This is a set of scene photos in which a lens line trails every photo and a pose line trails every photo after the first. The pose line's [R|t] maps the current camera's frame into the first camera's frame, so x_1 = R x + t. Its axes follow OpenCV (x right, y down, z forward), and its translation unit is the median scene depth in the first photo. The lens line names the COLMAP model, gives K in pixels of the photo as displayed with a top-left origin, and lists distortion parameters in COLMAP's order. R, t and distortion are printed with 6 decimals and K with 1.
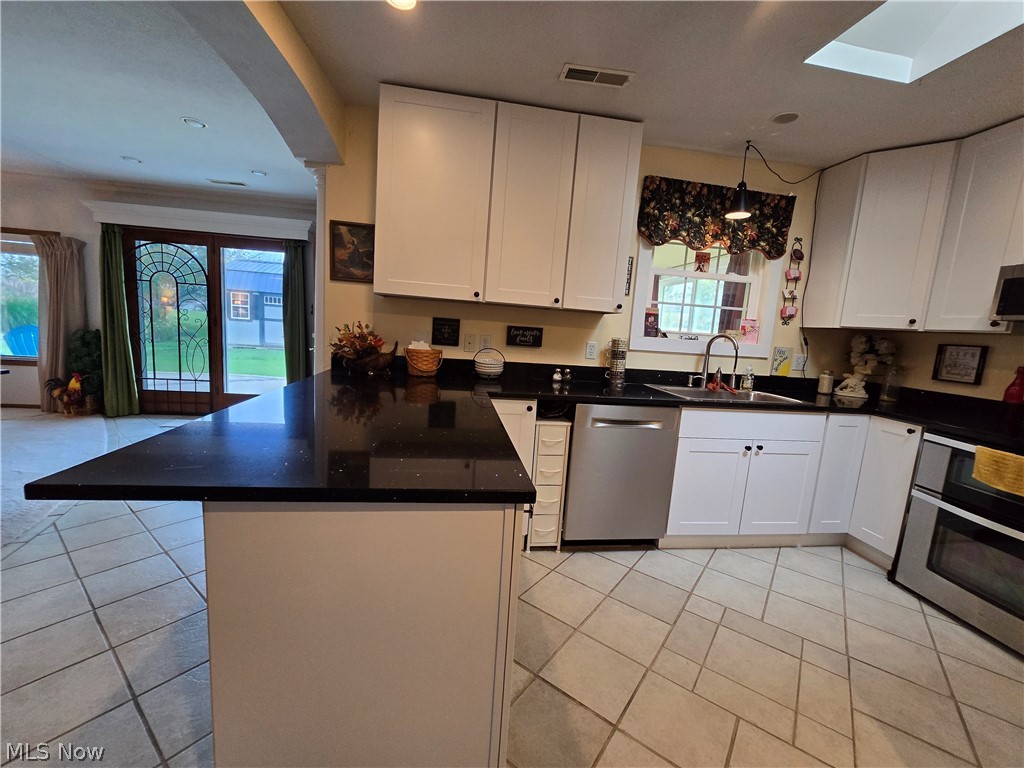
lens RADIAL K [[424.8, 0, 516.4], [0, 424.8, 383.9], [0, 0, 1]] dist [-0.000477, 0.000057]
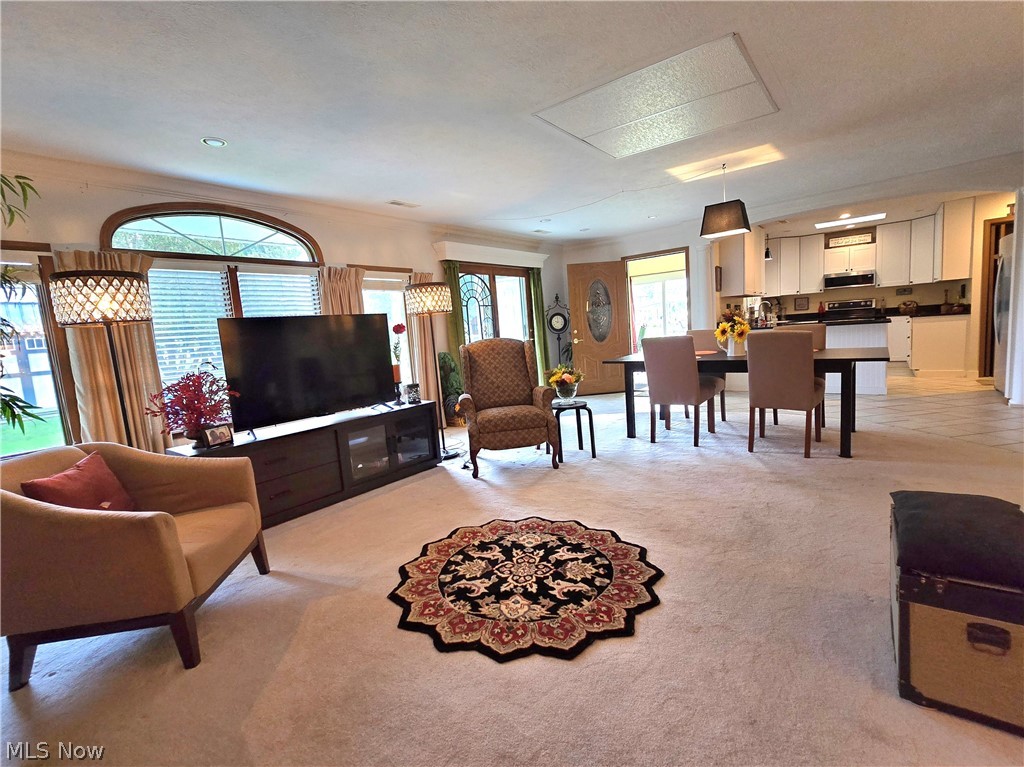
lens RADIAL K [[479.8, 0, 512.0], [0, 479.8, 383.5], [0, 0, 1]] dist [0.000218, -0.000121]
pose [[0.703847, -0.196244, 0.682706, -1.808164], [0.212606, 0.975223, 0.061138, -0.087300], [-0.677789, 0.102115, 0.728131, -0.053842]]
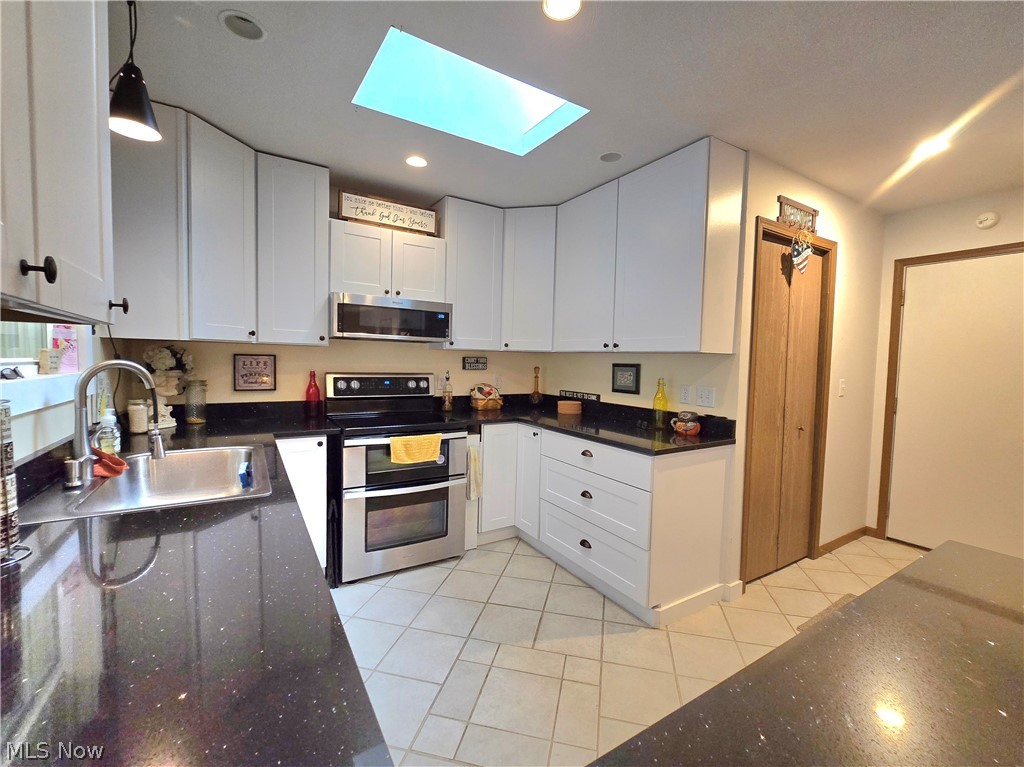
lens RADIAL K [[438.2, 0, 511.5], [0, 438.2, 381.1], [0, 0, 1]] dist [-0.001576, -0.000011]
pose [[-0.396891, -0.118838, 0.910140, -0.103453], [0.077633, 0.983684, 0.162295, -0.089119], [-0.914577, 0.135070, -0.381189, 0.493188]]
